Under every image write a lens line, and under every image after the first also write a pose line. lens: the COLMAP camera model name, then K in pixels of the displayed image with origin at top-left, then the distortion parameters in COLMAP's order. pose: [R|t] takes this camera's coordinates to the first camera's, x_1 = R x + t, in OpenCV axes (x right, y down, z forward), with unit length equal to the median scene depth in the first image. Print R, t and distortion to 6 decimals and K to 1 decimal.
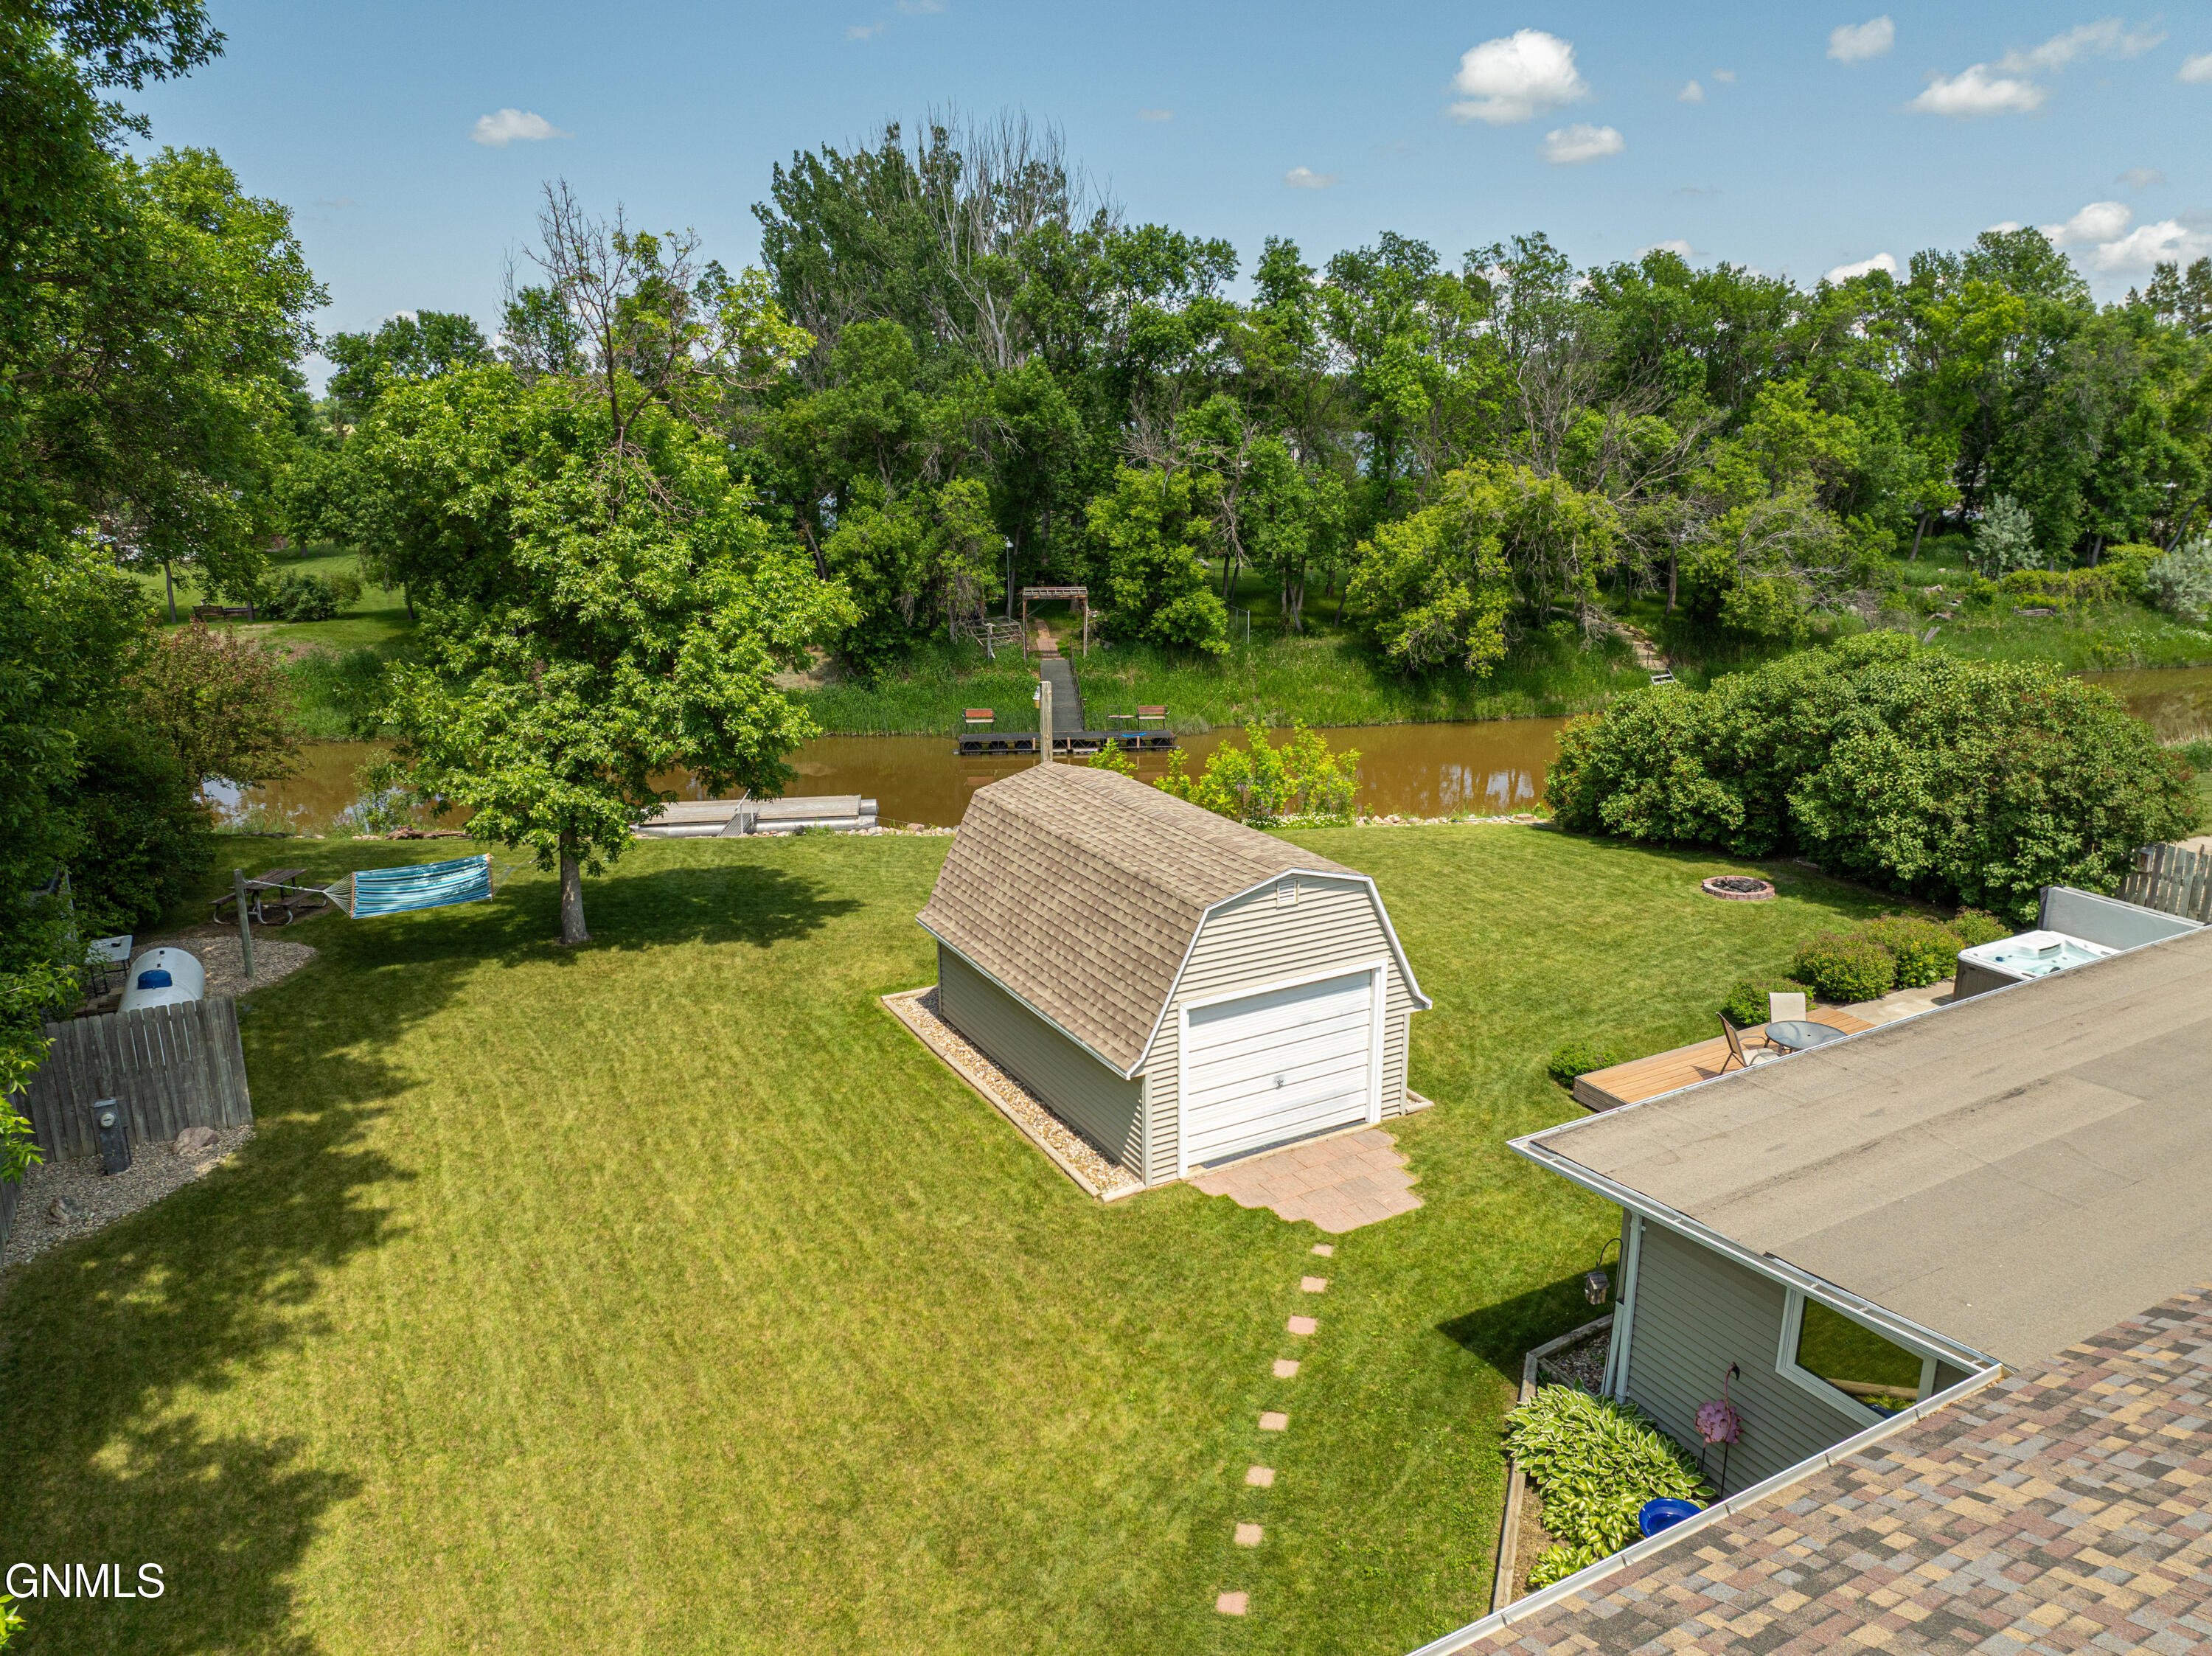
lens RADIAL K [[1523.6, 0, 1112.7], [0, 1523.6, 850.2], [0, 0, 1]] dist [-0.008545, -0.031752]
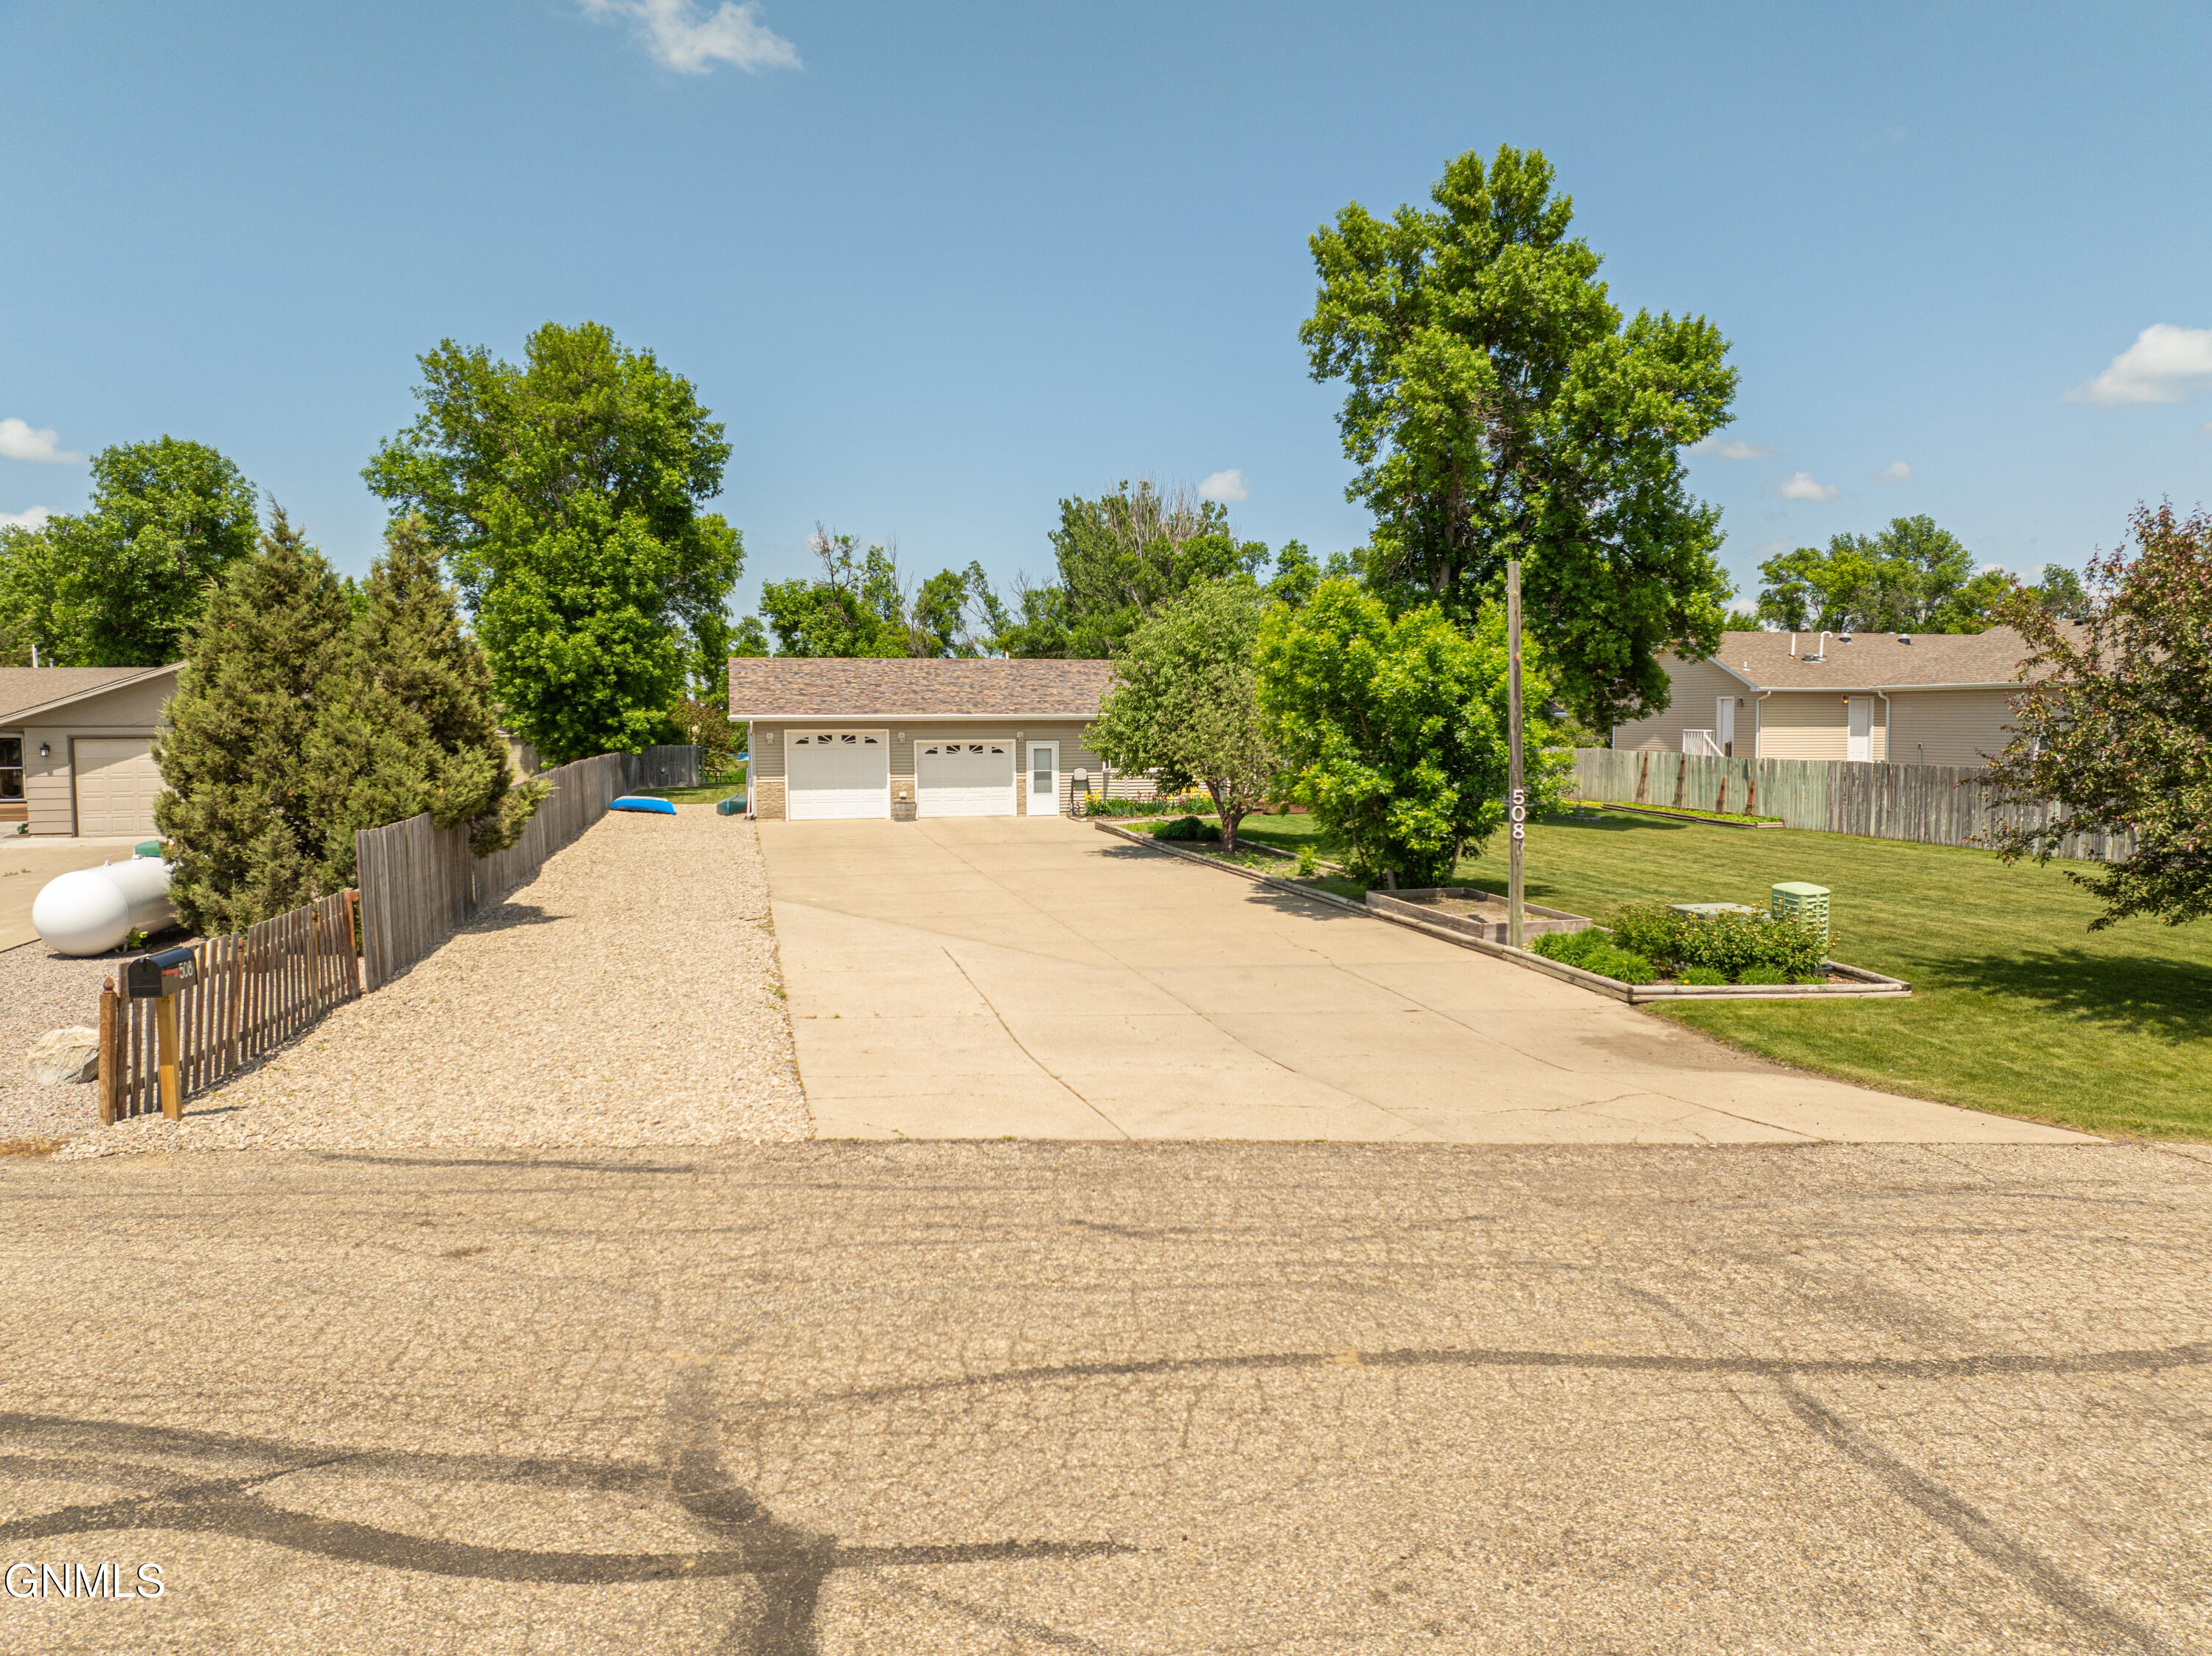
lens RADIAL K [[1523.6, 0, 1112.7], [0, 1523.6, 850.2], [0, 0, 1]] dist [-0.008545, -0.031752]
pose [[0.966329, 0.021901, -0.256376, 0.356394], [-0.071619, 0.979891, -0.186238, 0.263530], [0.247142, 0.198329, 0.948465, -0.582909]]
